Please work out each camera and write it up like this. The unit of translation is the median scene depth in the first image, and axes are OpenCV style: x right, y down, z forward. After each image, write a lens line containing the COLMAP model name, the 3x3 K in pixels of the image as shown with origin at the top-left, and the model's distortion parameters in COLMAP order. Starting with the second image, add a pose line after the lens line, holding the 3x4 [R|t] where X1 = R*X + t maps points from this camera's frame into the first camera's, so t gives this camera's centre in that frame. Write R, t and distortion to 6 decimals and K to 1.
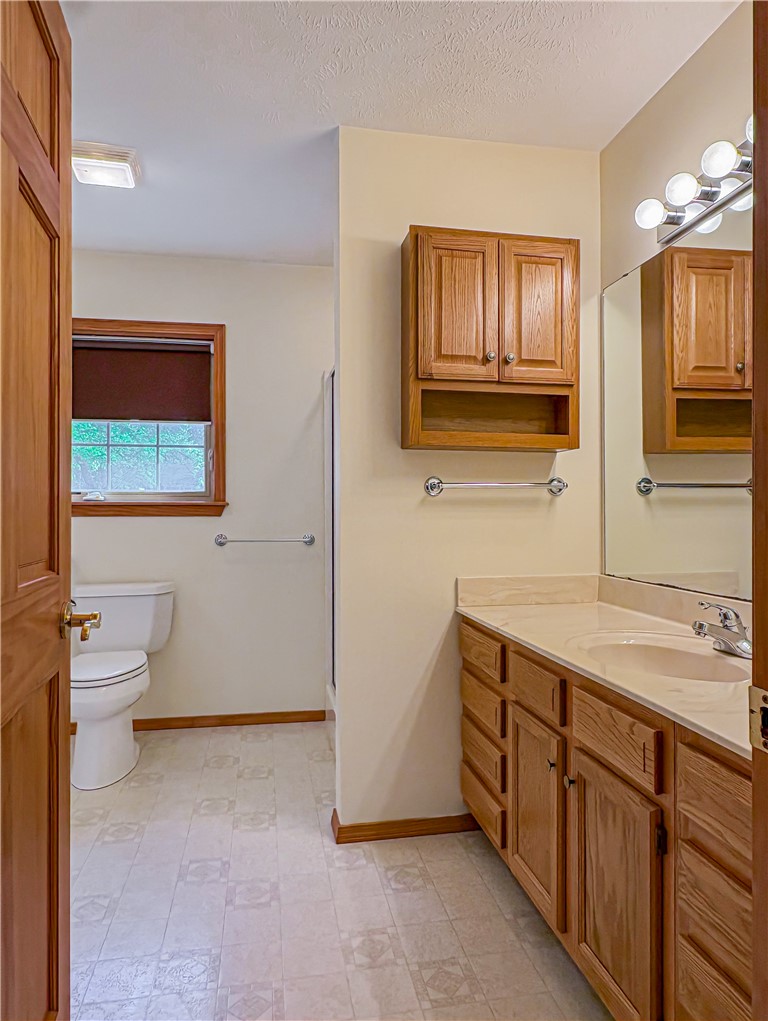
lens RADIAL K [[671.0, 0, 378.9], [0, 671.0, 515.9], [0, 0, 1]] dist [-0.005838, 0.008585]
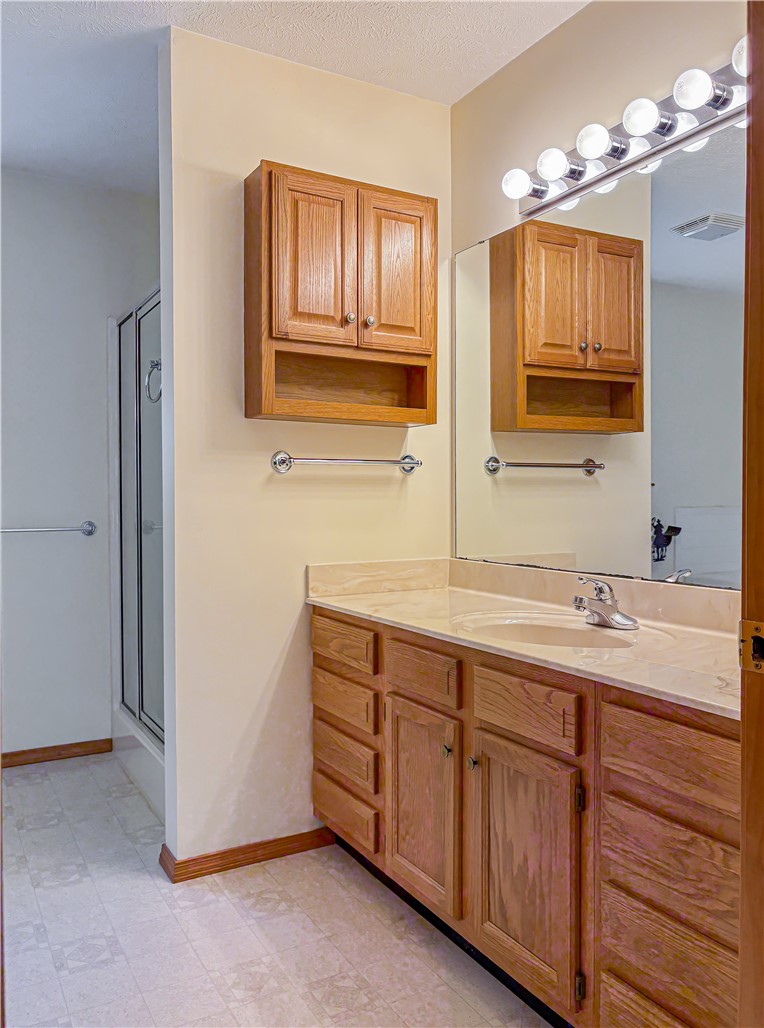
lens RADIAL K [[813.0, 0, 382.1], [0, 813.0, 518.0], [0, 0, 1]] dist [-0.002335, 0.010495]
pose [[0.942953, -0.009105, 0.332801, -0.159169], [0.003056, 0.999821, 0.018696, 0.010552], [-0.332911, -0.016612, 0.942812, -0.049387]]
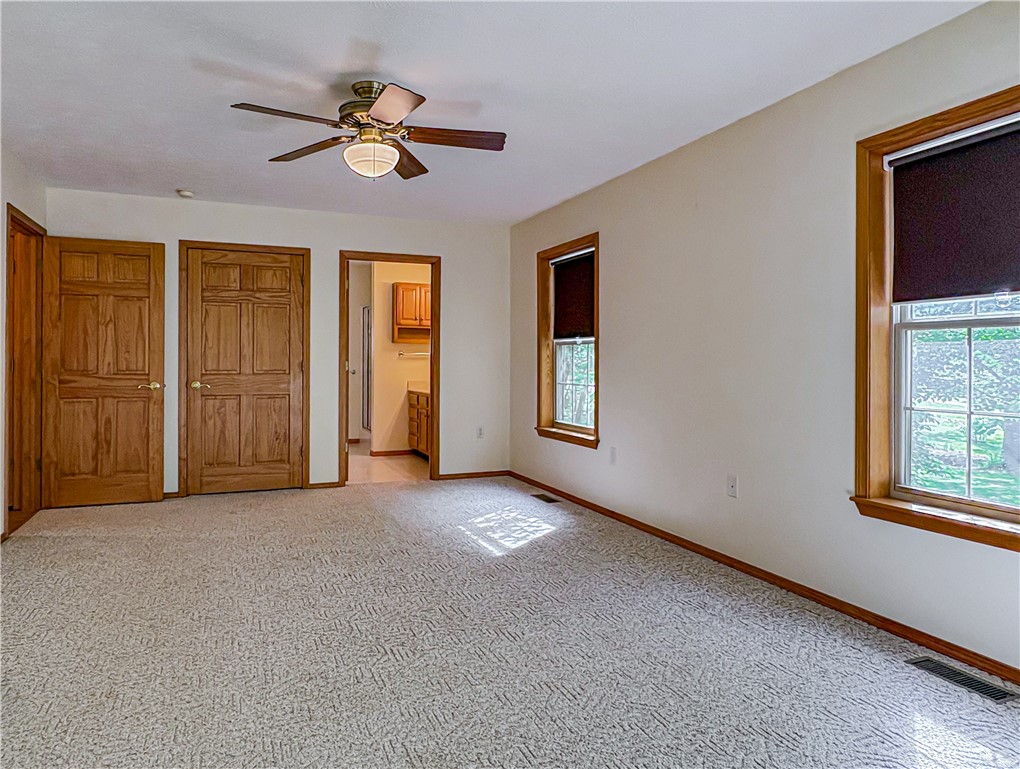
lens RADIAL K [[670.3, 0, 502.9], [0, 670.3, 362.4], [0, 0, 1]] dist [-0.005838, 0.008585]
pose [[0.977556, 0.006421, 0.210576, -0.141959], [-0.005828, 0.999977, -0.003437, 0.009338], [-0.210593, 0.002133, 0.977571, -2.637668]]
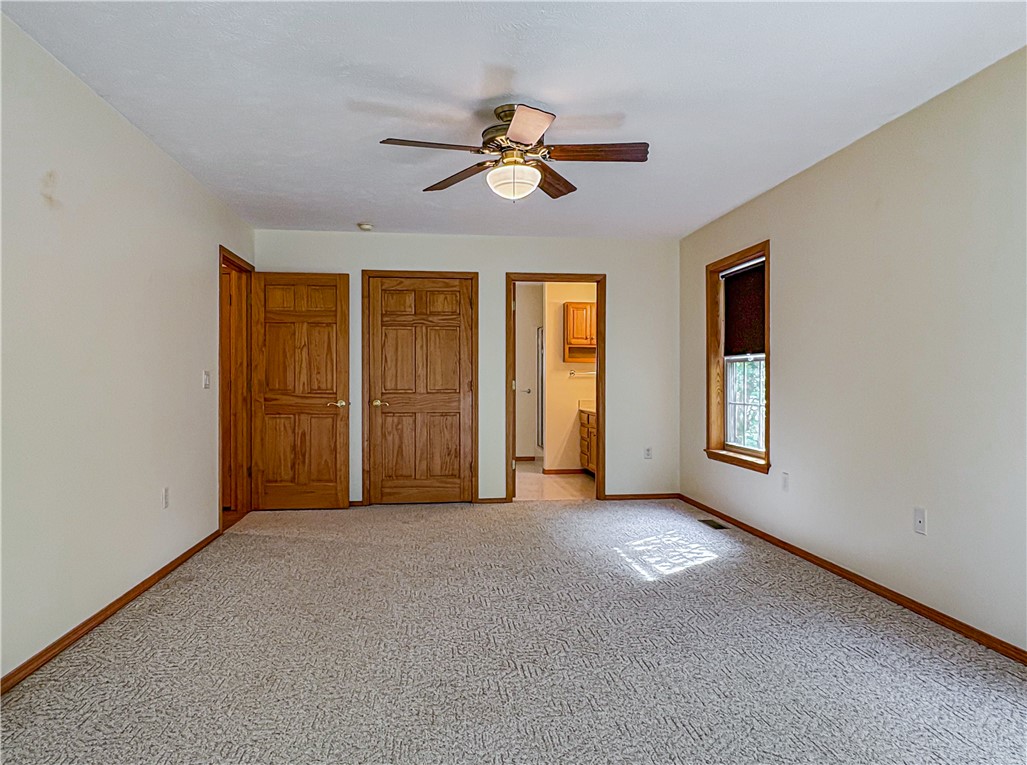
lens RADIAL K [[671.4, 0, 511.9], [0, 671.4, 381.4], [0, 0, 1]] dist [0.003015, 0.000153]
pose [[0.998521, 0.002812, -0.054288, -0.044777], [-0.002976, 0.999991, -0.002944, 0.011201], [0.054279, 0.003101, 0.998521, -2.636322]]
